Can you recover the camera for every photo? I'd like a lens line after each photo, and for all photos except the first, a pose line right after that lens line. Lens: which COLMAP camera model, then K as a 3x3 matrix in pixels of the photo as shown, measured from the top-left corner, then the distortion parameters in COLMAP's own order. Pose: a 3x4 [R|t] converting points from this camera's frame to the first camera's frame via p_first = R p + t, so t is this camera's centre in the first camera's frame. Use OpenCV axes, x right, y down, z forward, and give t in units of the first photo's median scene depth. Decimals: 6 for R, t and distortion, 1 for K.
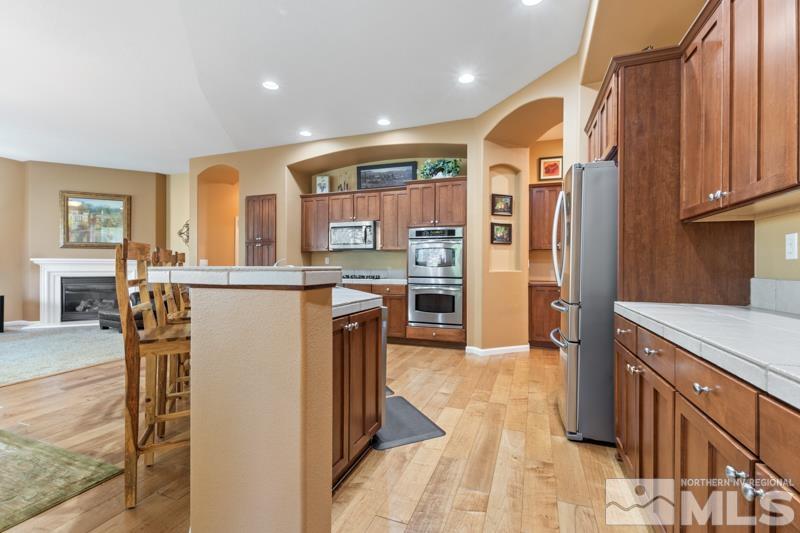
lens RADIAL K [[349.2, 0, 403.1], [0, 349.2, 263.9], [0, 0, 1]] dist [0.002682, -0.001423]
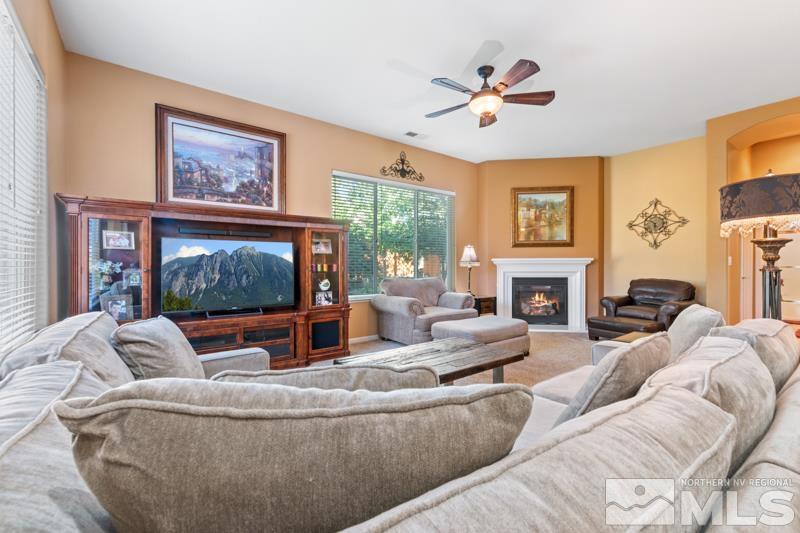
lens RADIAL K [[349.2, 0, 404.2], [0, 349.2, 267.1], [0, 0, 1]] dist [0.002682, -0.001423]
pose [[0.843896, -0.003765, -0.536494, -0.710688], [0.004252, 0.999991, -0.000329, 0.006581], [0.536491, -0.002003, 0.843904, 0.037350]]
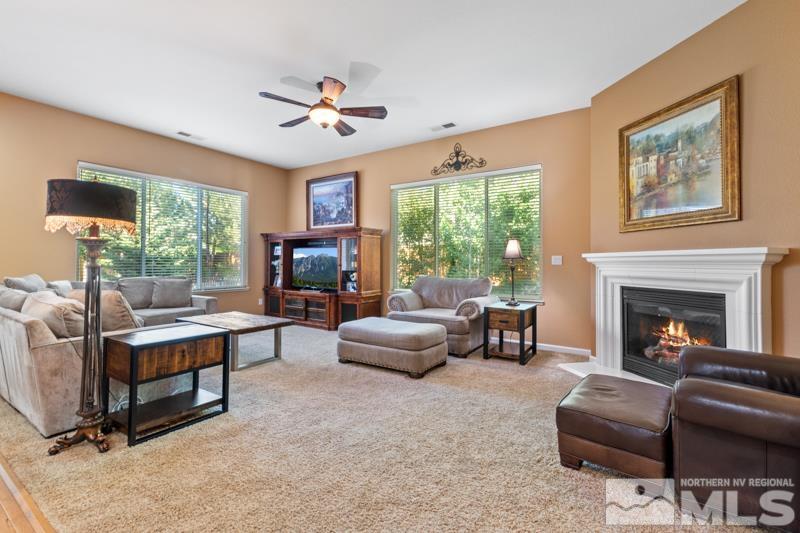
lens RADIAL K [[349.2, 0, 401.4], [0, 349.2, 259.3], [0, 0, 1]] dist [0.002682, -0.001423]
pose [[-0.231547, -0.014655, -0.972713, -0.369837], [-0.008038, 0.999881, -0.013150, 0.004831], [0.972791, 0.004774, -0.231637, 0.789658]]
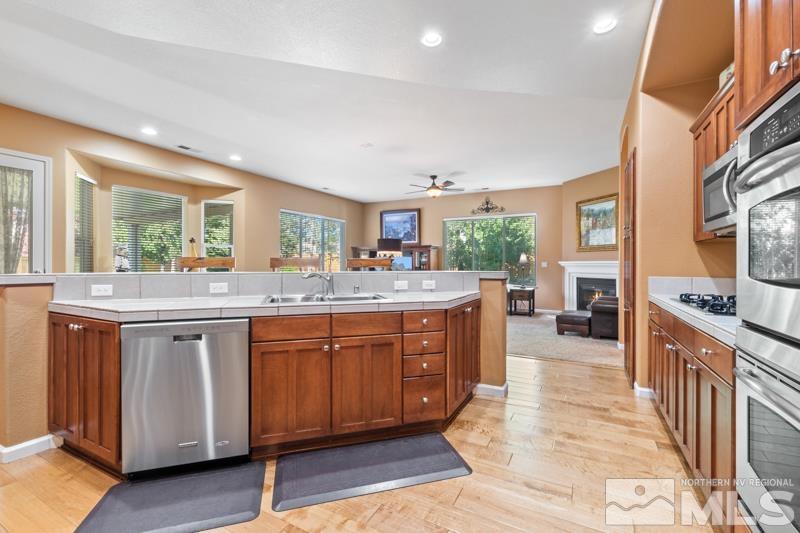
lens RADIAL K [[349.2, 0, 400.9], [0, 349.2, 266.2], [0, 0, 1]] dist [0.002682, -0.001423]
pose [[-0.140488, 0.001661, -0.990081, 0.225862], [-0.004842, 0.999985, 0.002365, 0.000365], [0.990071, 0.005127, -0.140478, 0.590311]]
